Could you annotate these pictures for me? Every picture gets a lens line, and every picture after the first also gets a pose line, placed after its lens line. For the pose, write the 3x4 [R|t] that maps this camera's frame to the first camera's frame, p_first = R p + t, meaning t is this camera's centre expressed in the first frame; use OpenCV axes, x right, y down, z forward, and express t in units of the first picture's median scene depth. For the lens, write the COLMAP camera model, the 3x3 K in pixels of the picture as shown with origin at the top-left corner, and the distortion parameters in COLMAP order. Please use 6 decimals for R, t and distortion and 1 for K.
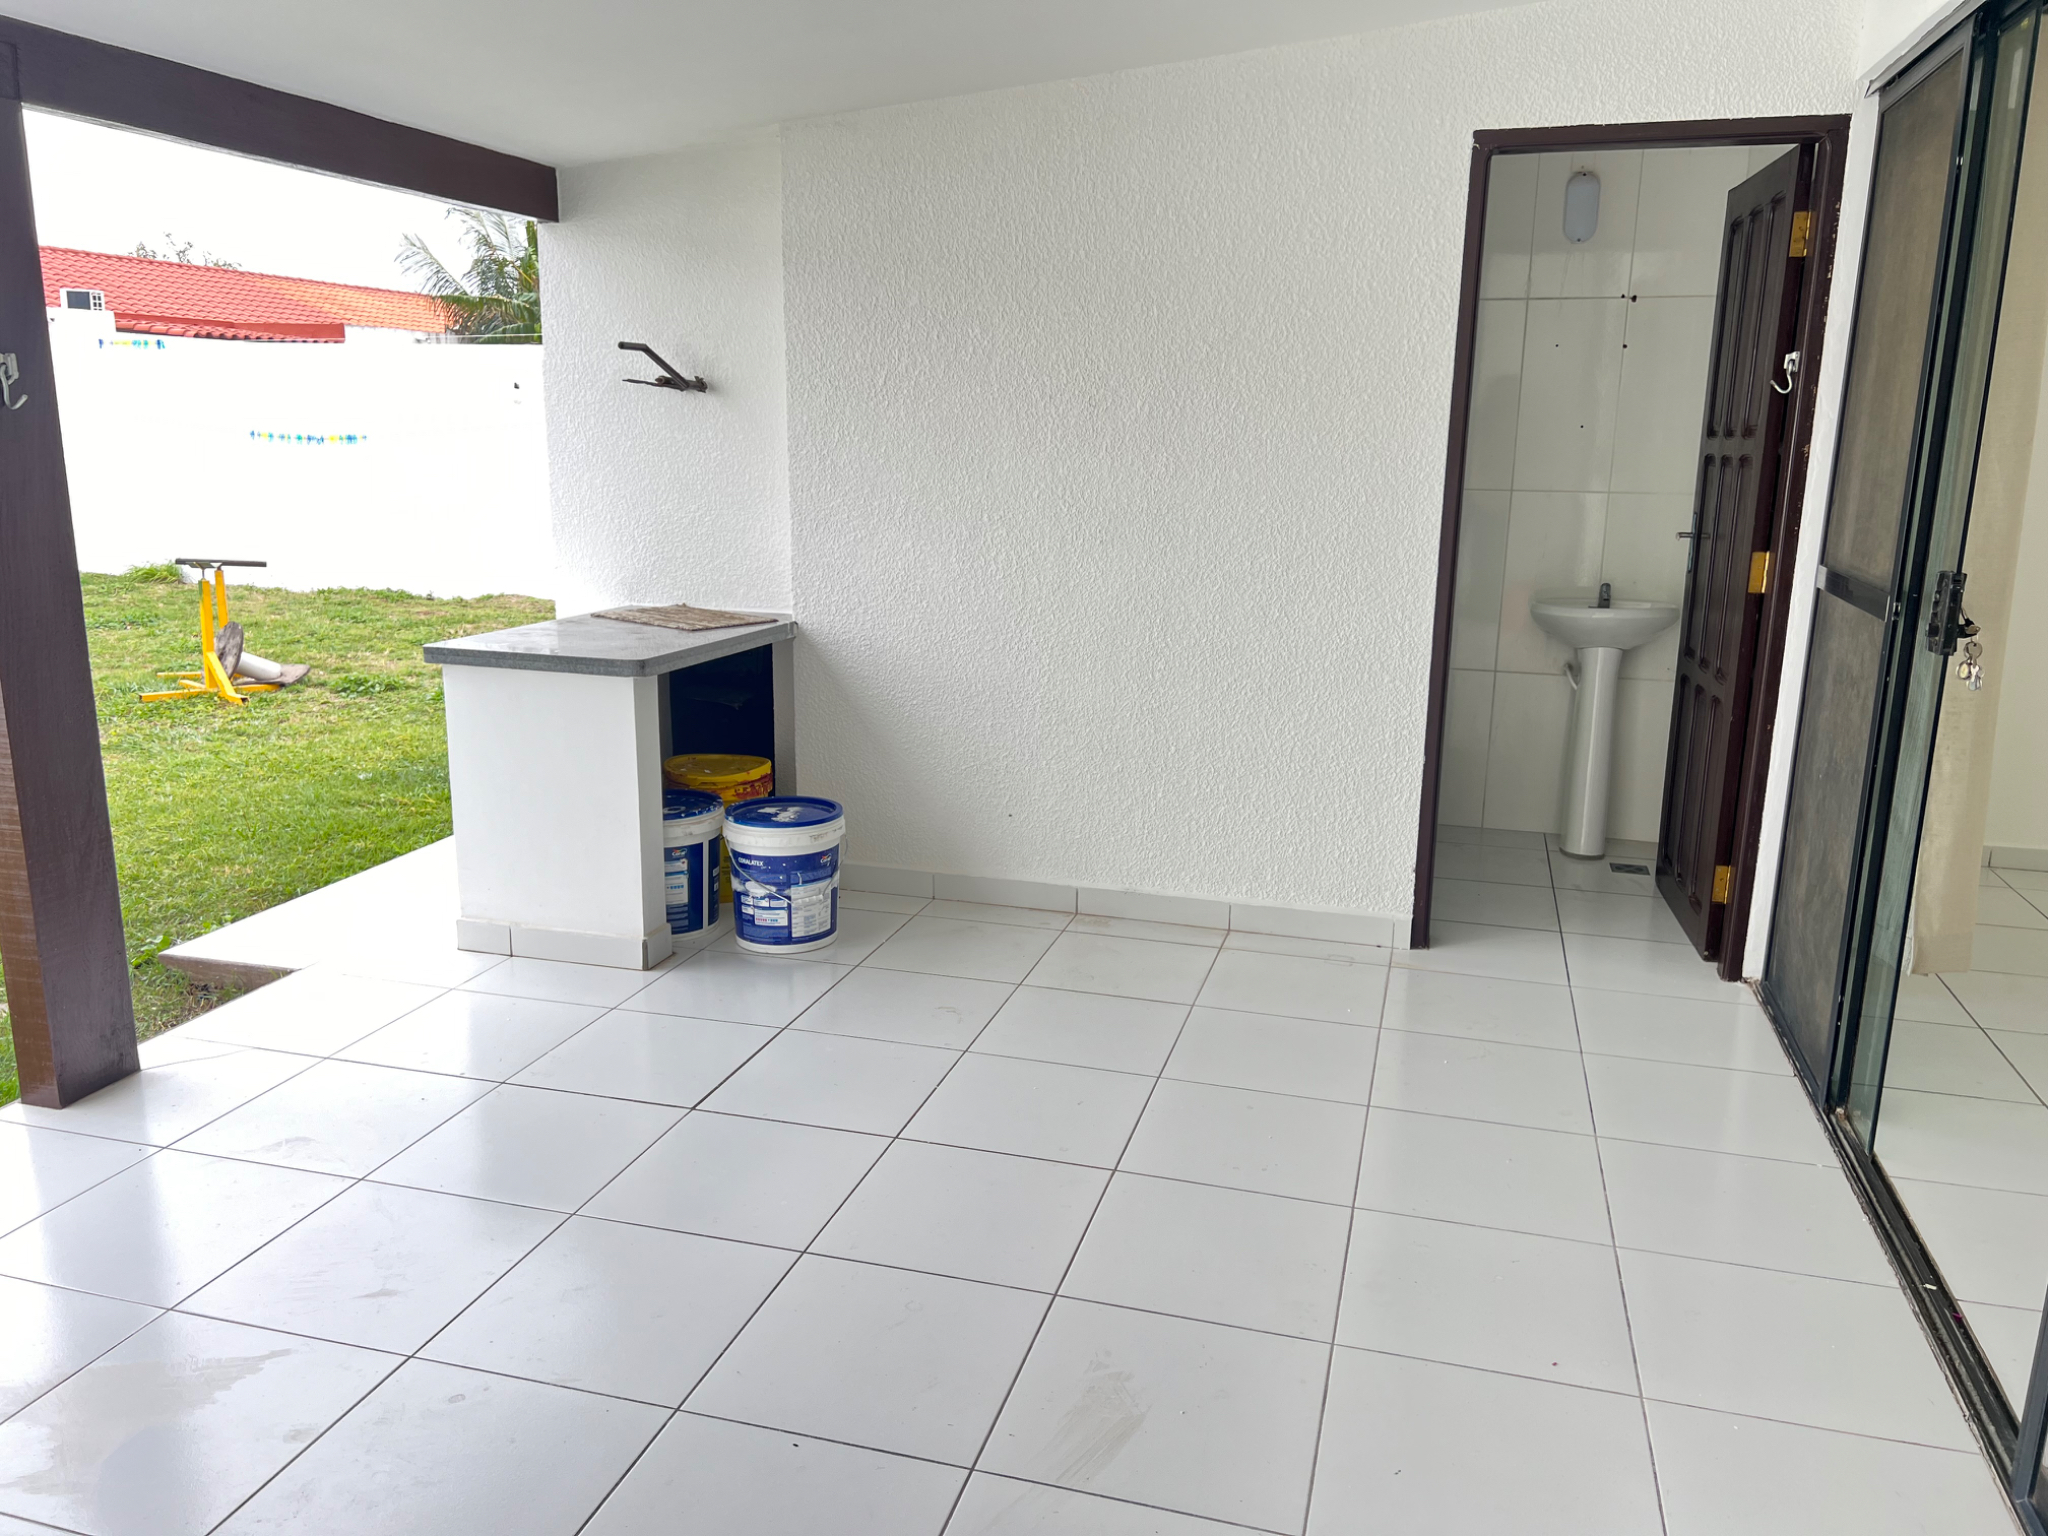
lens RADIAL K [[1534.1, 0, 1034.3], [0, 1534.1, 763.9], [0, 0, 1]] dist [0.094239, -0.120143]
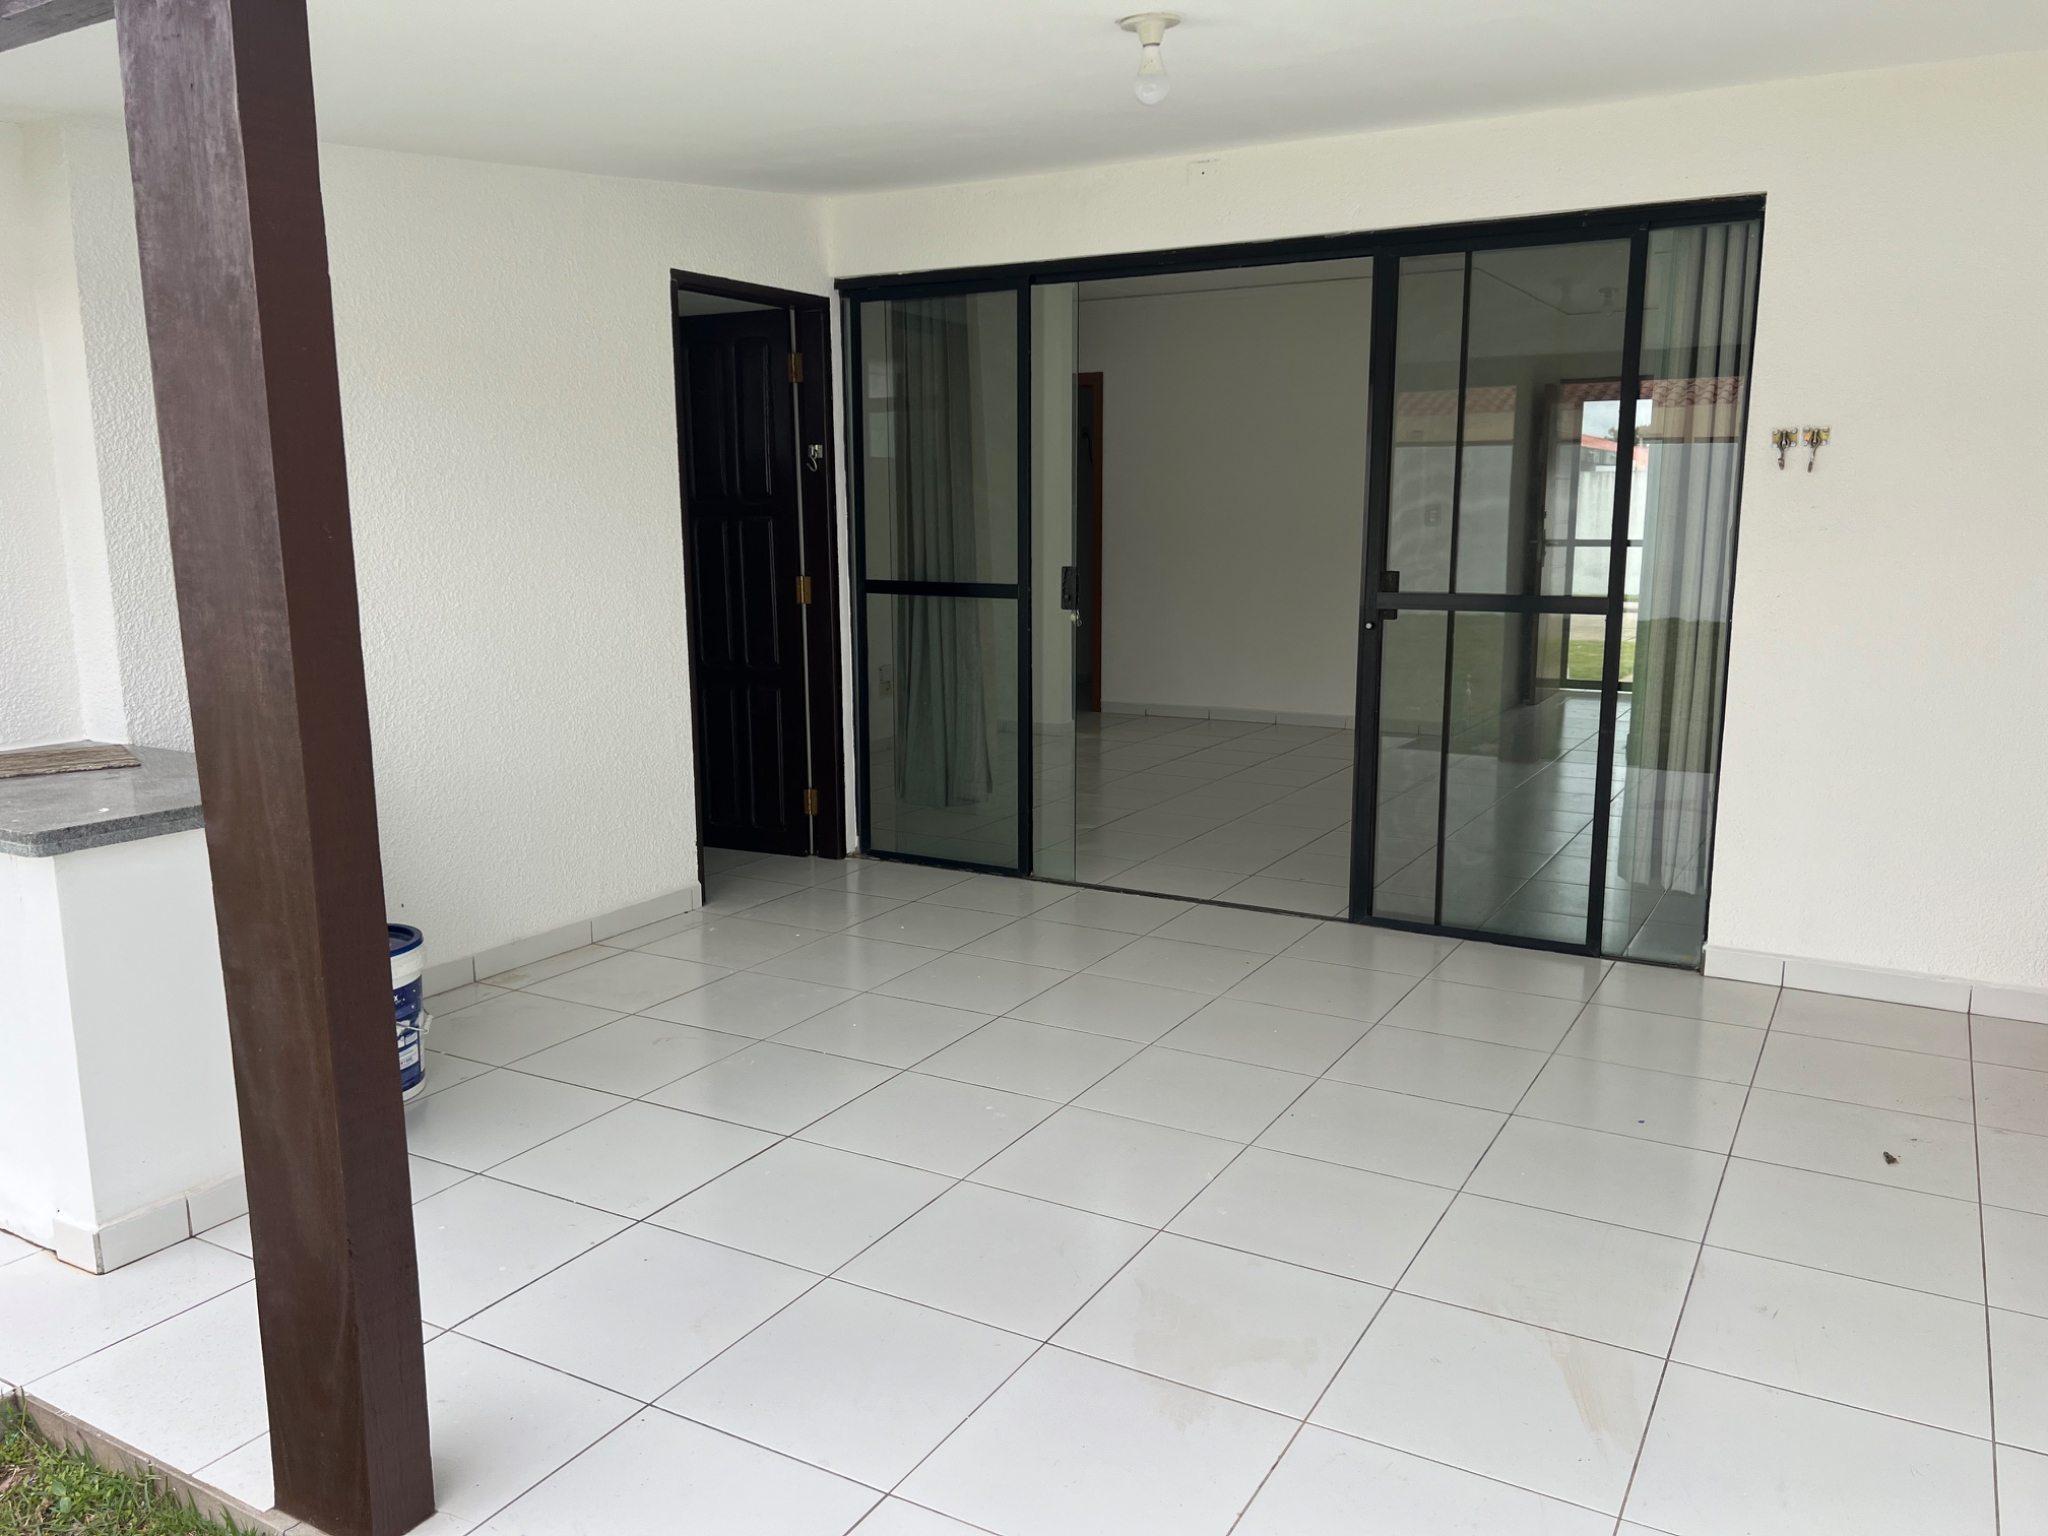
lens RADIAL K [[1534.1, 0, 1034.3], [0, 1534.1, 763.9], [0, 0, 1]] dist [0.094239, -0.120143]
pose [[0.238528, -0.175636, 0.955121, -0.802935], [0.219647, 0.967781, 0.123110, -0.080806], [-0.945970, 0.180424, 0.269421, 0.361163]]
